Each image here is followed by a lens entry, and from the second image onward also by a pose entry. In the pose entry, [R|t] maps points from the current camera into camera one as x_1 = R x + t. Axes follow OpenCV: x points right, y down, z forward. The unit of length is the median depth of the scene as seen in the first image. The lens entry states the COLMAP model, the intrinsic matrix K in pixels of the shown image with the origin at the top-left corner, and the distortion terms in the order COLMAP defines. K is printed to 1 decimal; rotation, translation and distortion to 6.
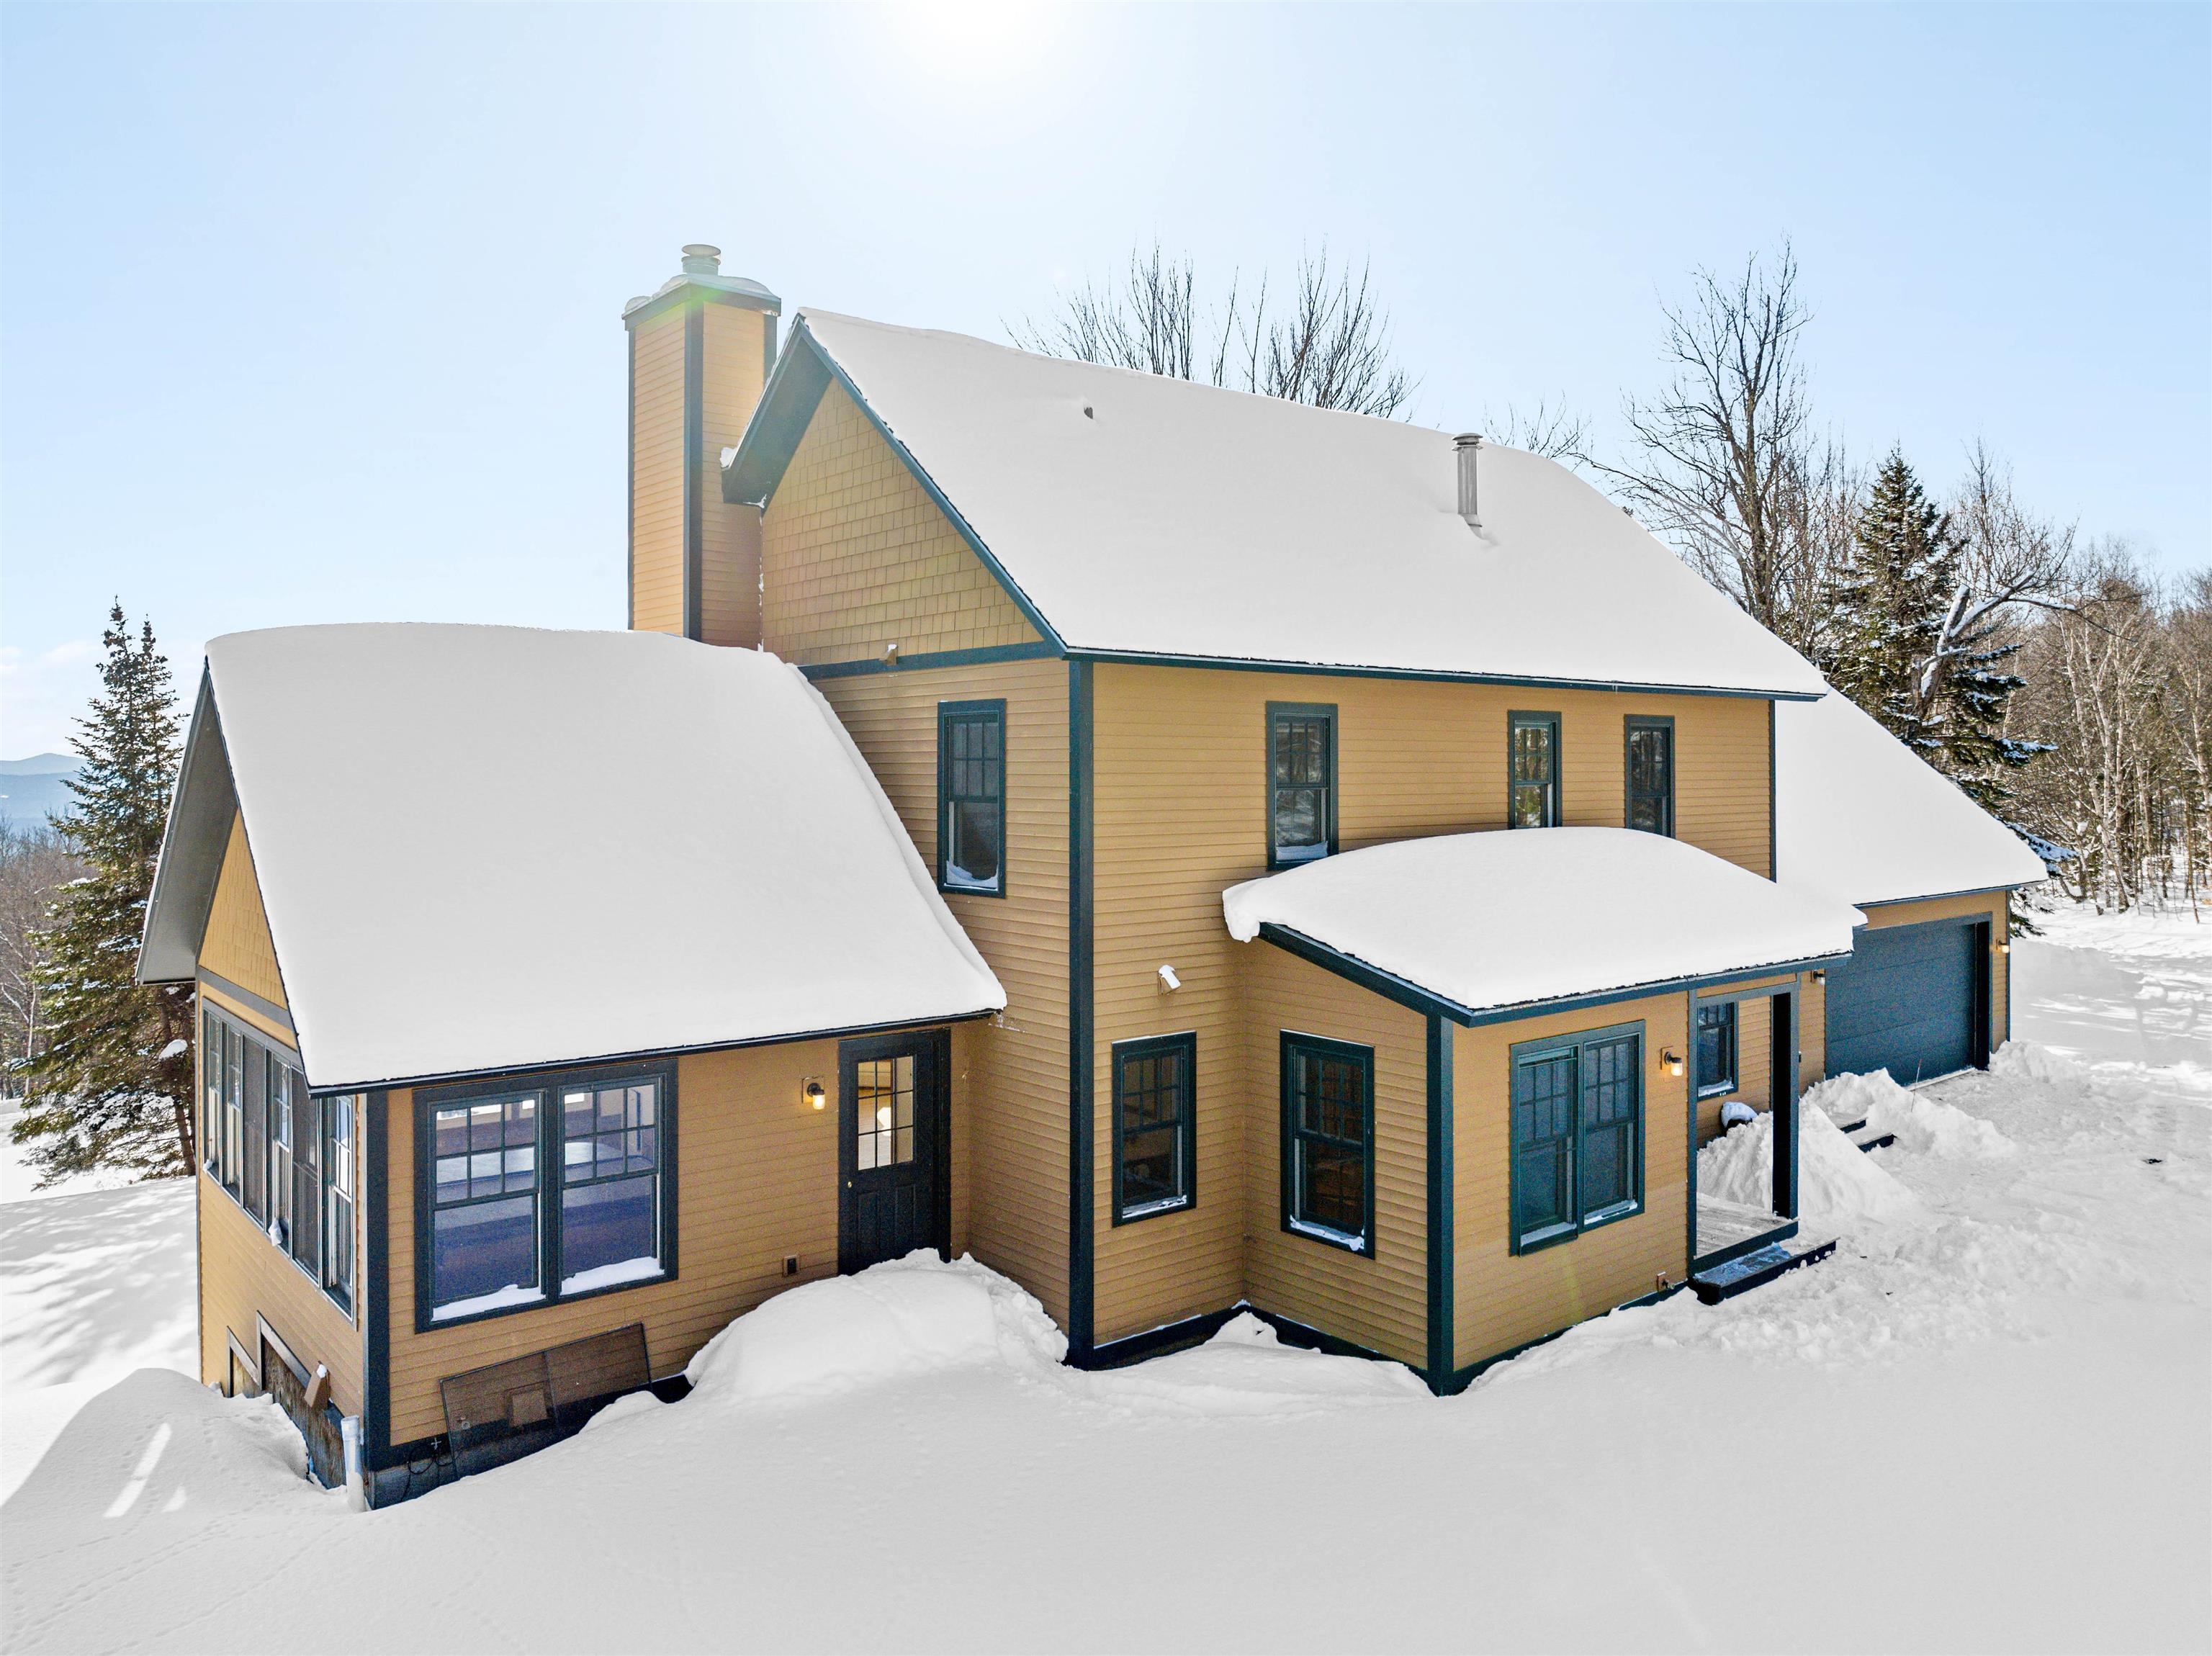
lens RADIAL K [[1594.3, 0, 1109.6], [0, 1594.3, 759.0], [0, 0, 1]] dist [-0.028938, 0.003352]
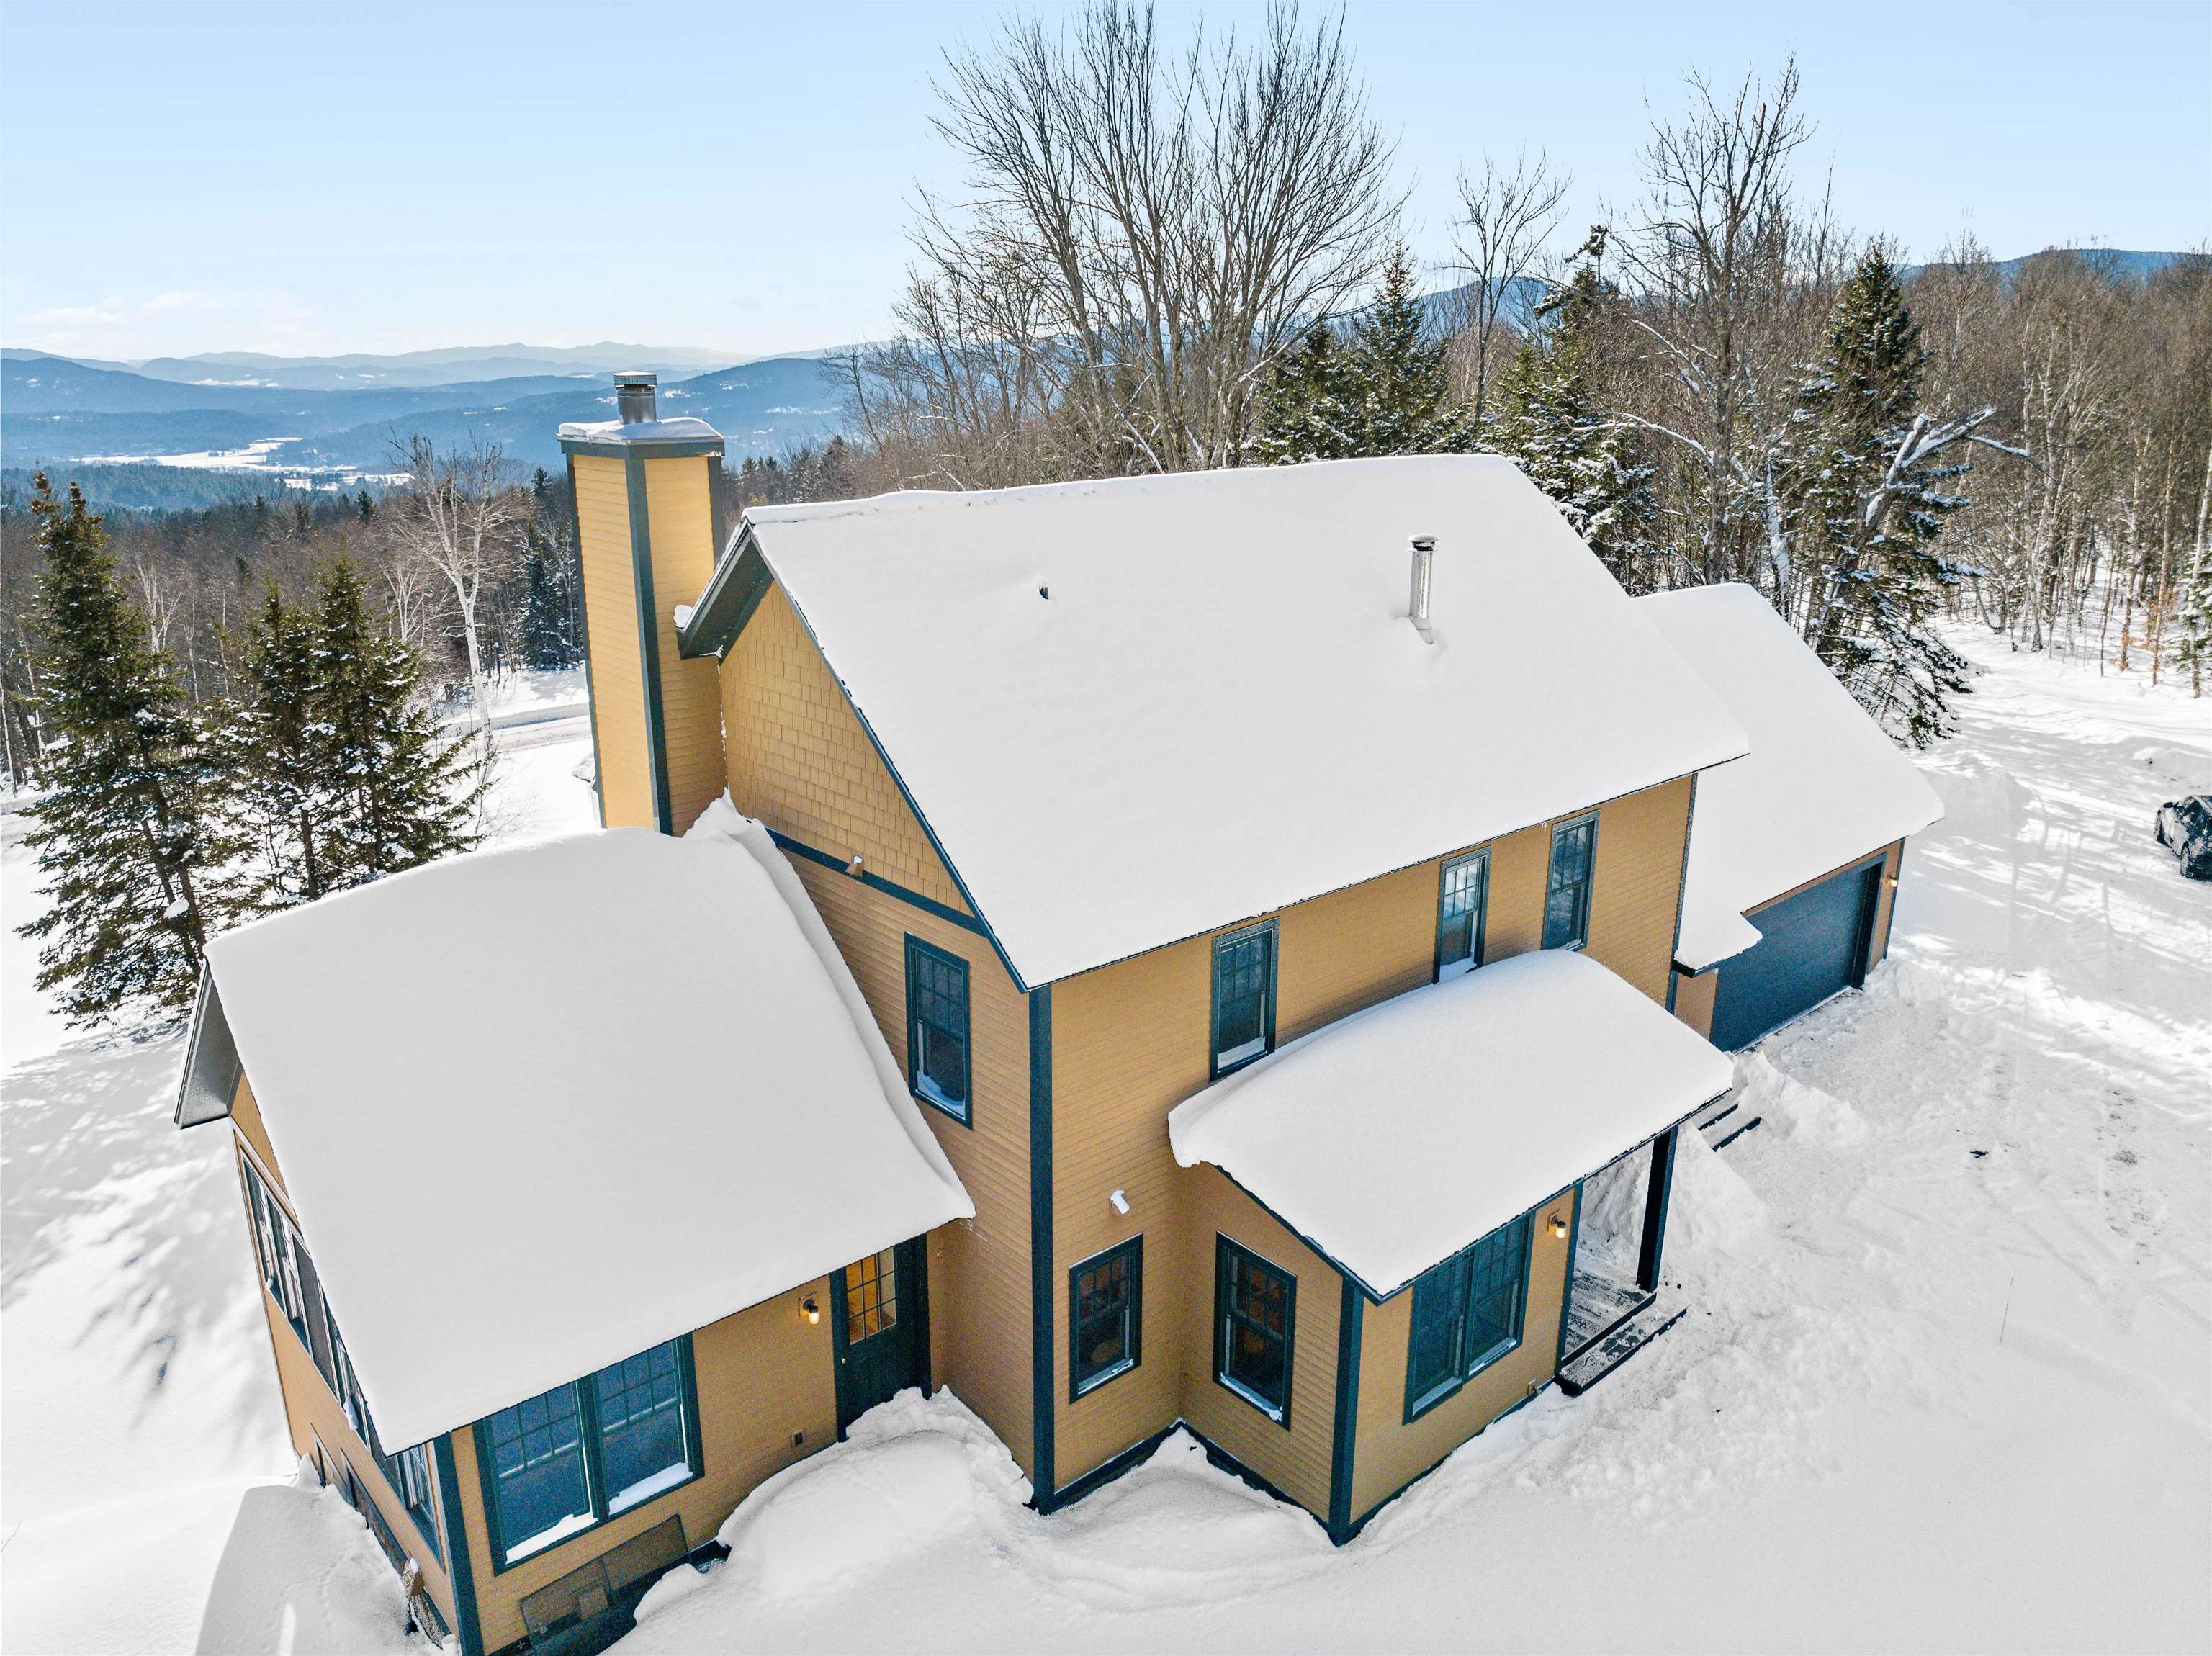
lens RADIAL K [[1571.9, 0, 1106.3], [0, 1571.9, 819.3], [0, 0, 1]] dist [-0.033584, 0.003672]
pose [[0.999593, -0.002351, 0.028432, -0.002663], [-0.006180, 0.955093, 0.296243, -0.426824], [-0.027851, -0.296298, 0.954689, 0.018306]]
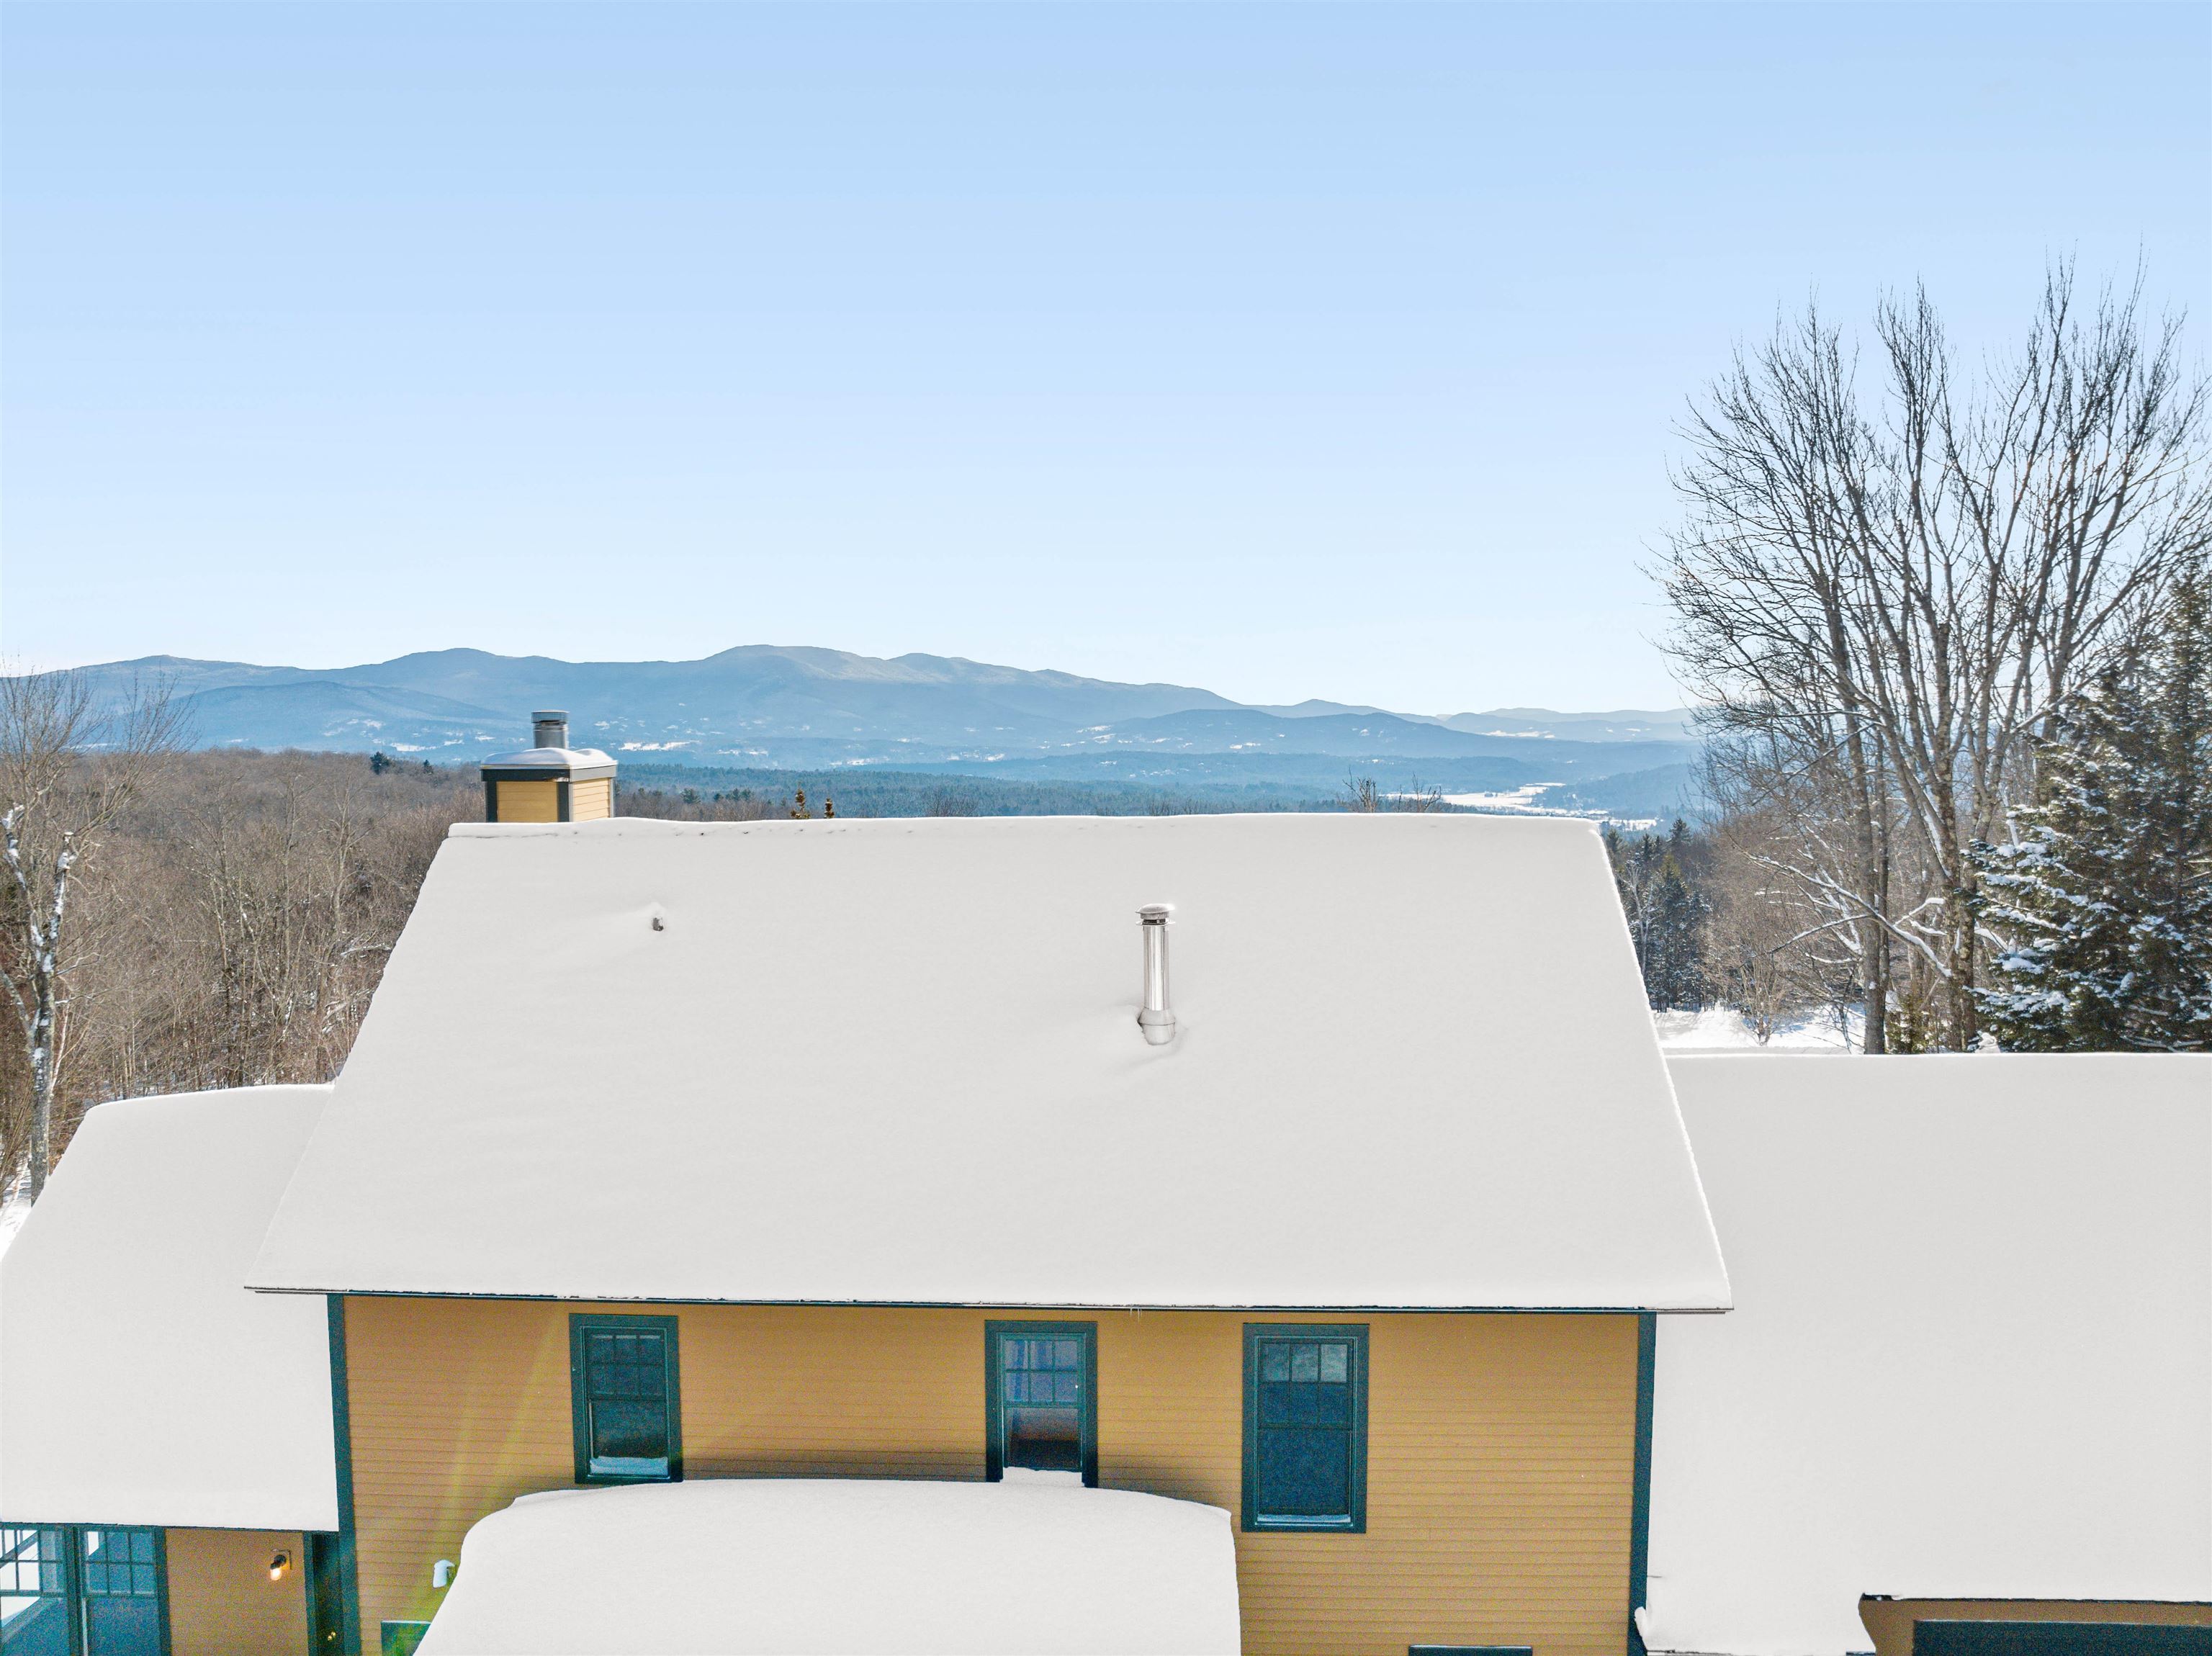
lens RADIAL K [[1571.9, 0, 1106.3], [0, 1571.9, 819.3], [0, 0, 1]] dist [-0.033584, 0.003672]
pose [[0.744434, 0.043842, -0.666255, 0.956607], [0.011237, 0.996878, 0.078154, -0.404641], [0.667602, -0.065668, 0.741617, 0.542927]]
